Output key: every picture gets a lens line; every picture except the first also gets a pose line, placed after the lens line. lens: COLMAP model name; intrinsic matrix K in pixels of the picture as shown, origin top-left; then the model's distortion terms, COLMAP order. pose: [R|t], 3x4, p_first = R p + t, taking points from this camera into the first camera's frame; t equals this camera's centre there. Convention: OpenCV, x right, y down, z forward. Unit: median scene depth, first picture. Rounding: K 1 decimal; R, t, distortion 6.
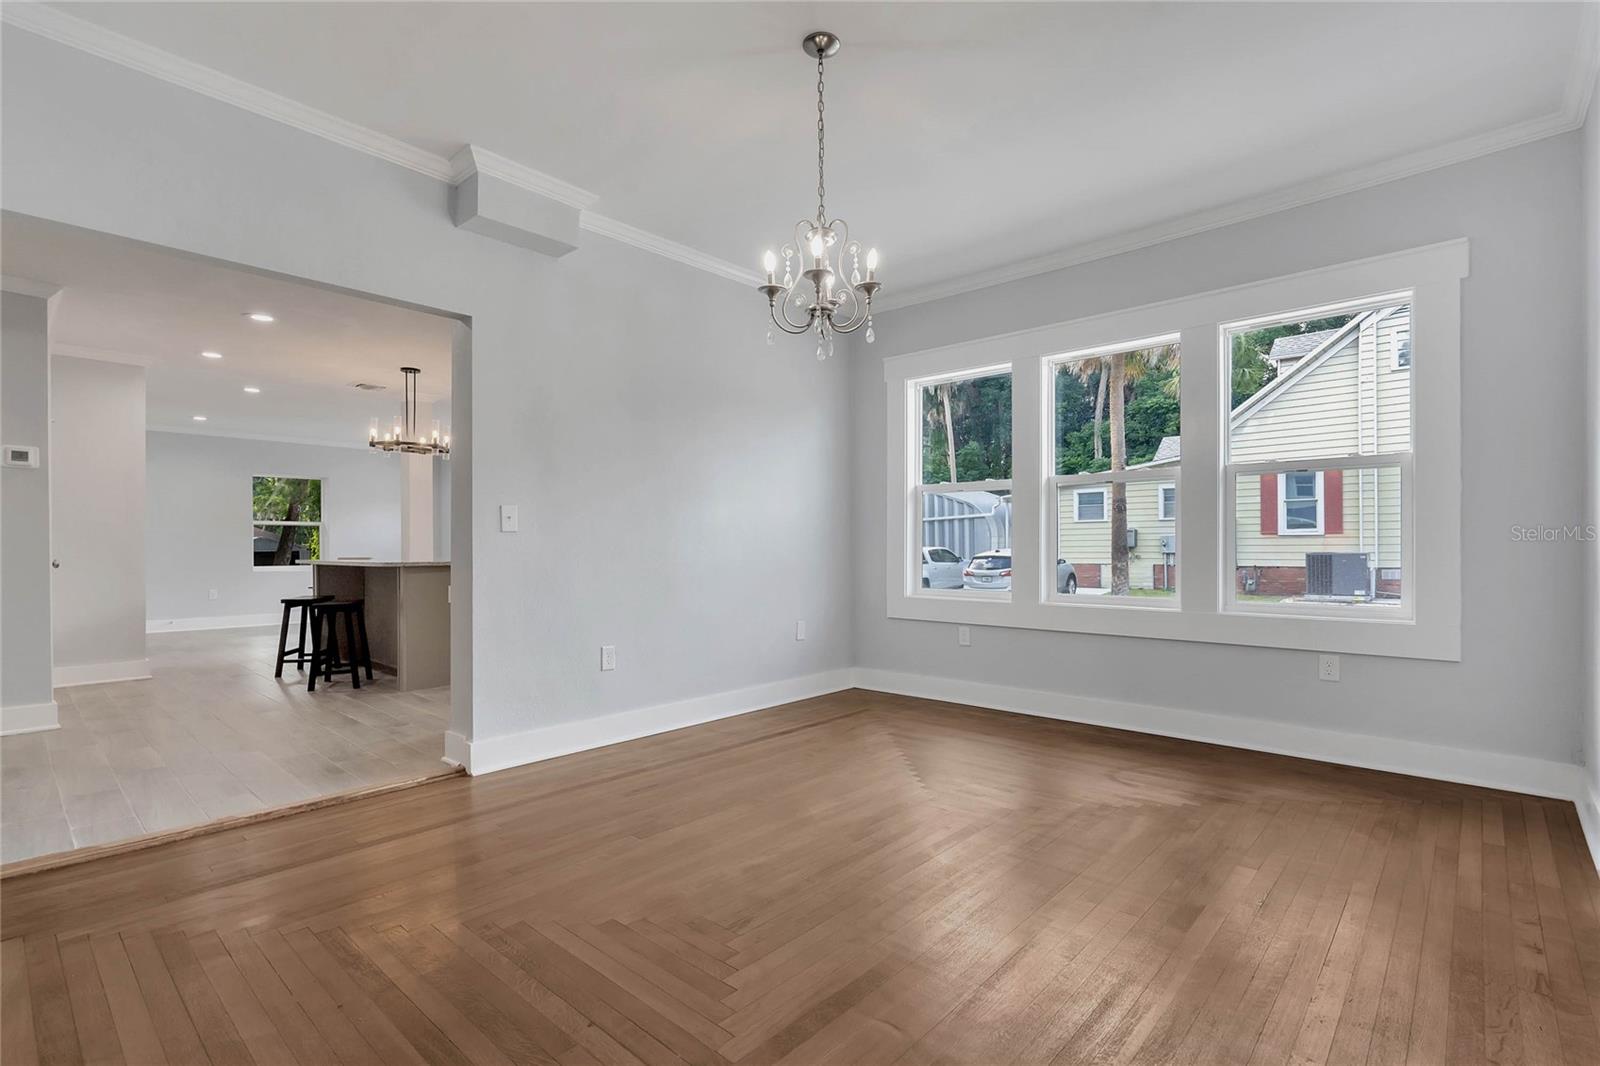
lens RADIAL K [[738.9, 0, 795.6], [0, 738.9, 543.7], [0, 0, 1]] dist [0.003149, -0.001199]
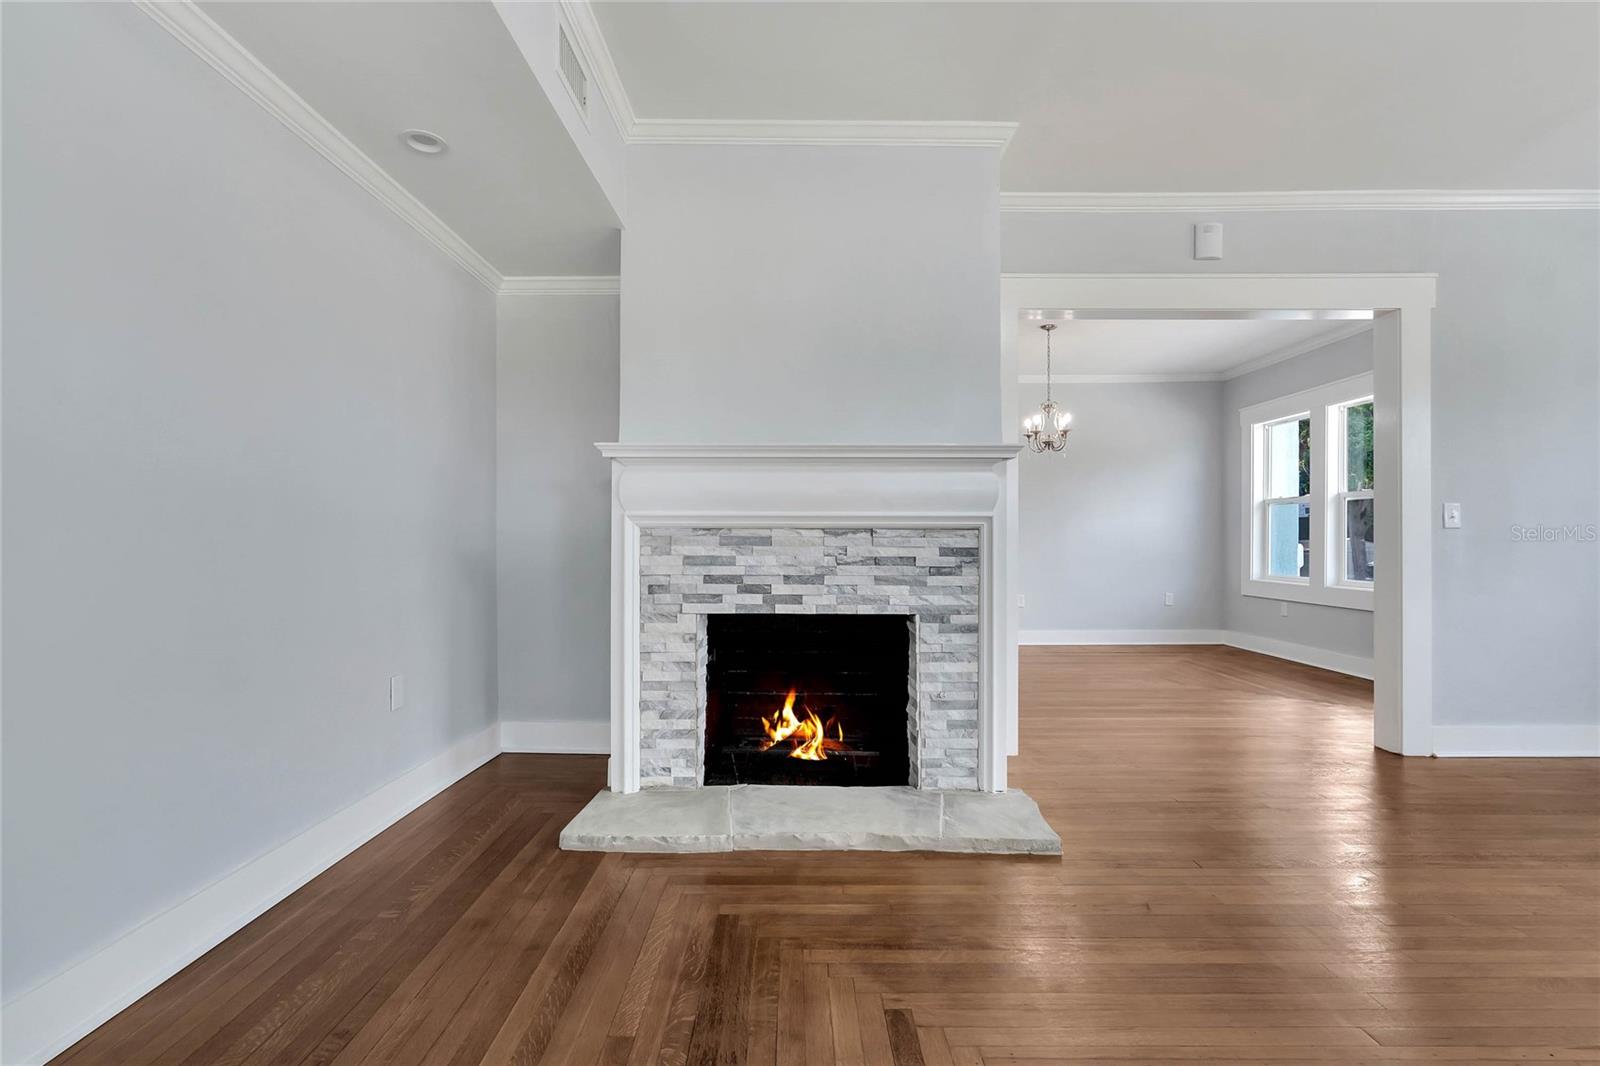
lens RADIAL K [[738.9, 0, 800.4], [0, 738.9, 536.2], [0, 0, 1]] dist [0.003149, -0.001199]
pose [[0.666633, 0.001586, -0.745384, 0.654989], [-0.004455, 0.999988, -0.001857, -0.004982], [0.745372, 0.004558, 0.666633, -0.594002]]
